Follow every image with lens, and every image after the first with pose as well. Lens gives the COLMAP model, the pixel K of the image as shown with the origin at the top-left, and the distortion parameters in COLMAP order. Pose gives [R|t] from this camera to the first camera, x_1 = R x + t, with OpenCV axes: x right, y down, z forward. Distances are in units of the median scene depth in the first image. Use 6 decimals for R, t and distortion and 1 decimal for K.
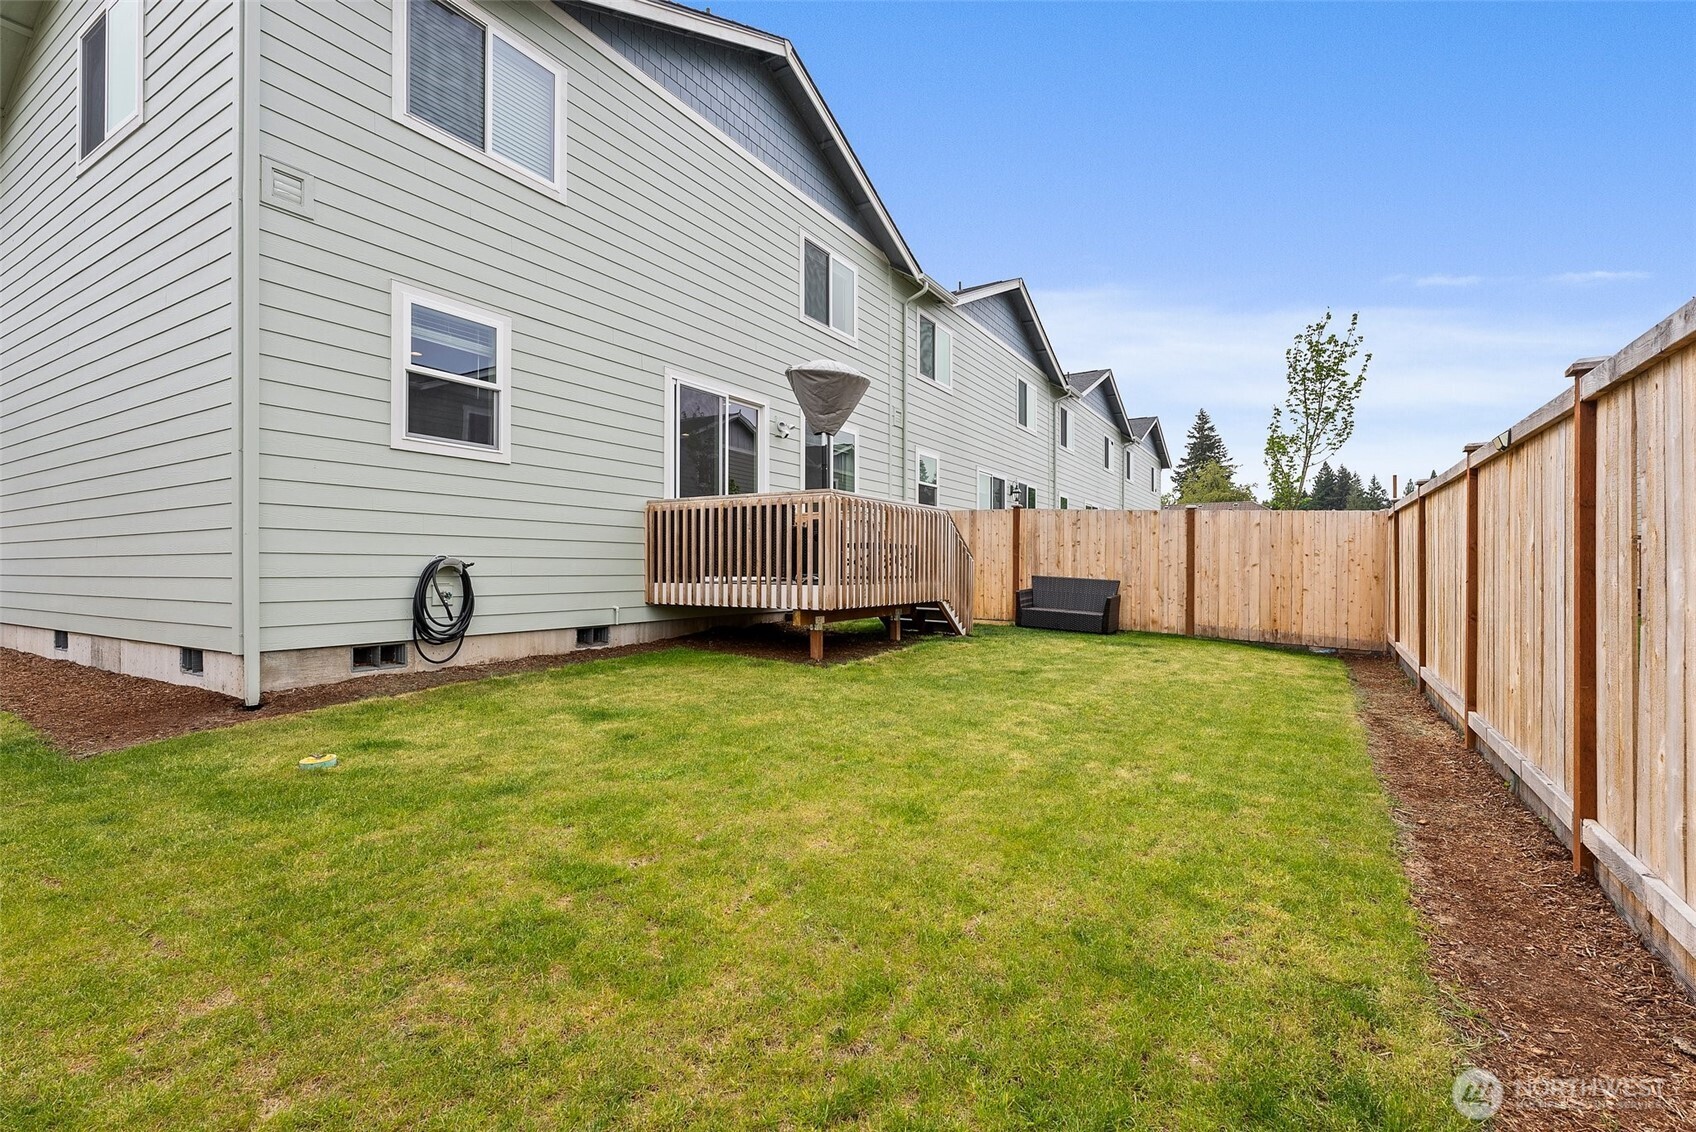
lens RADIAL K [[773.7, 0, 865.4], [0, 773.7, 564.6], [0, 0, 1]] dist [0.008975, 0.000243]
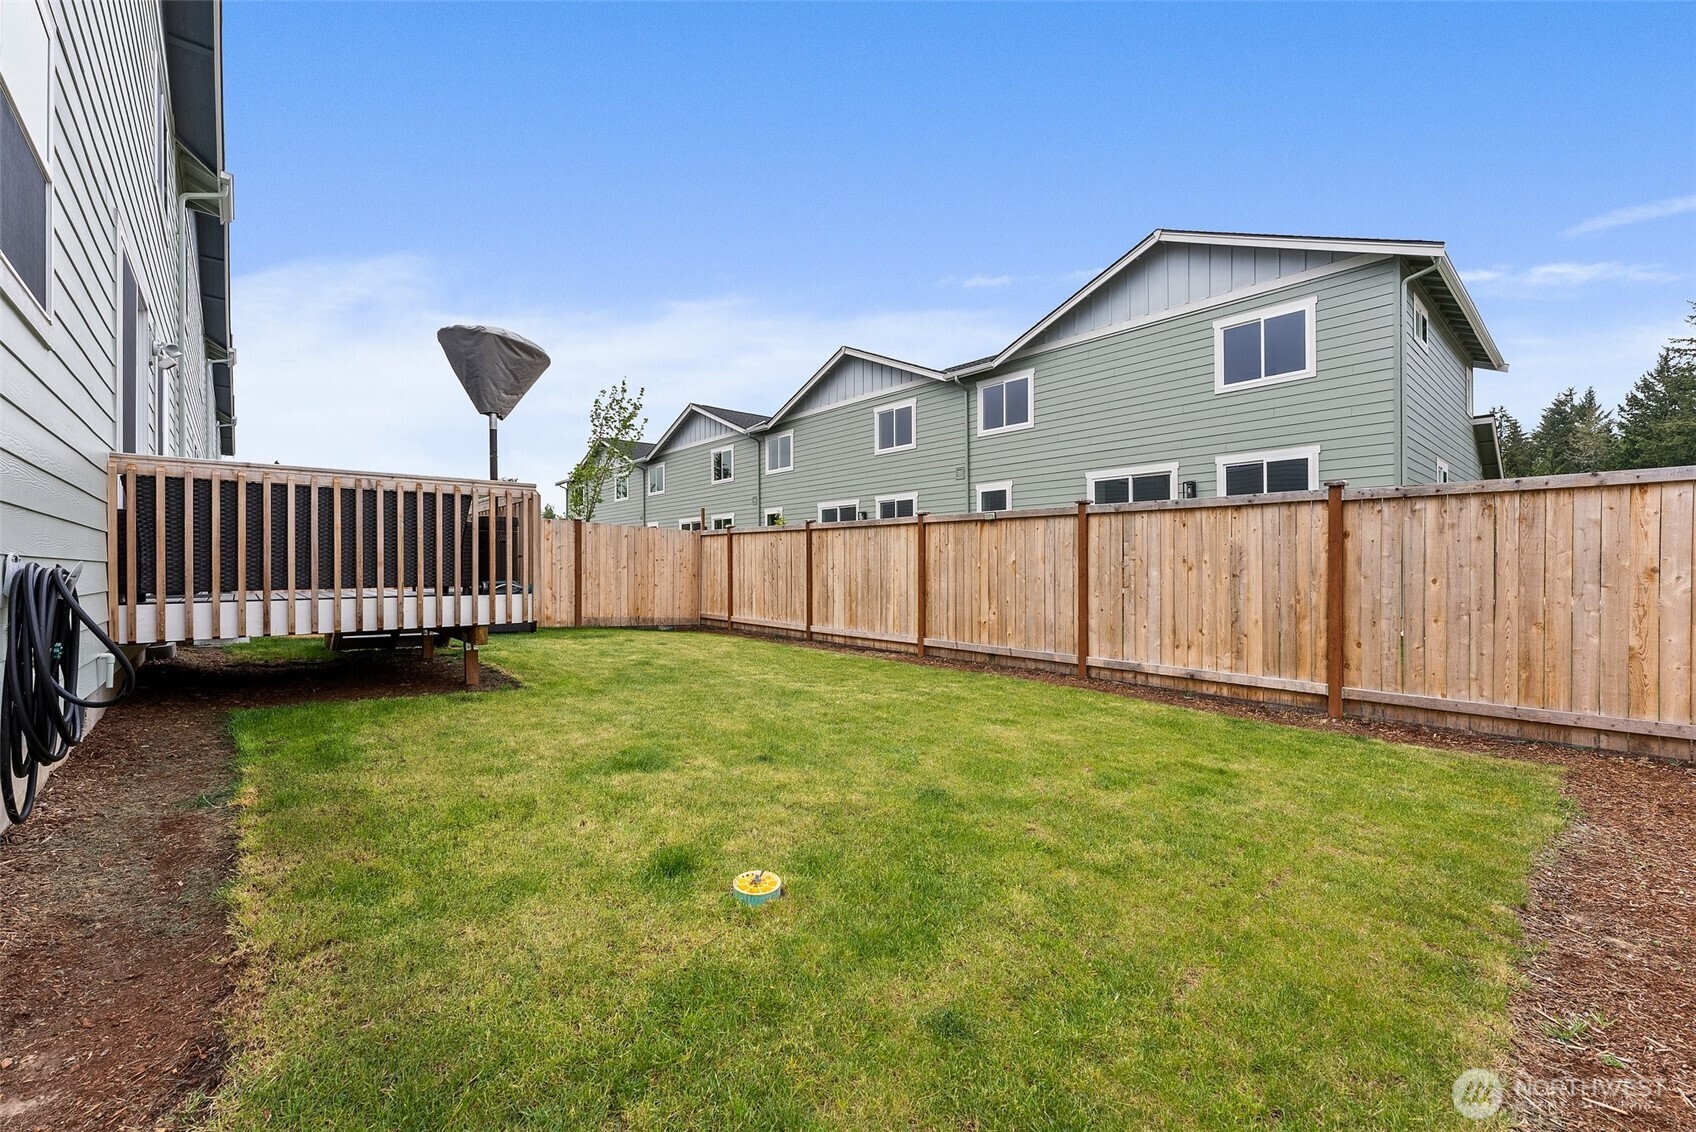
lens RADIAL K [[675.9, 0, 858.3], [0, 675.9, 572.1], [0, 0, 1]] dist [-0.003544, 0.000417]
pose [[0.311021, -0.013041, 0.950313, -0.461105], [0.005563, 0.999914, 0.011901, -0.002886], [-0.950387, 0.001585, 0.311067, 0.285279]]
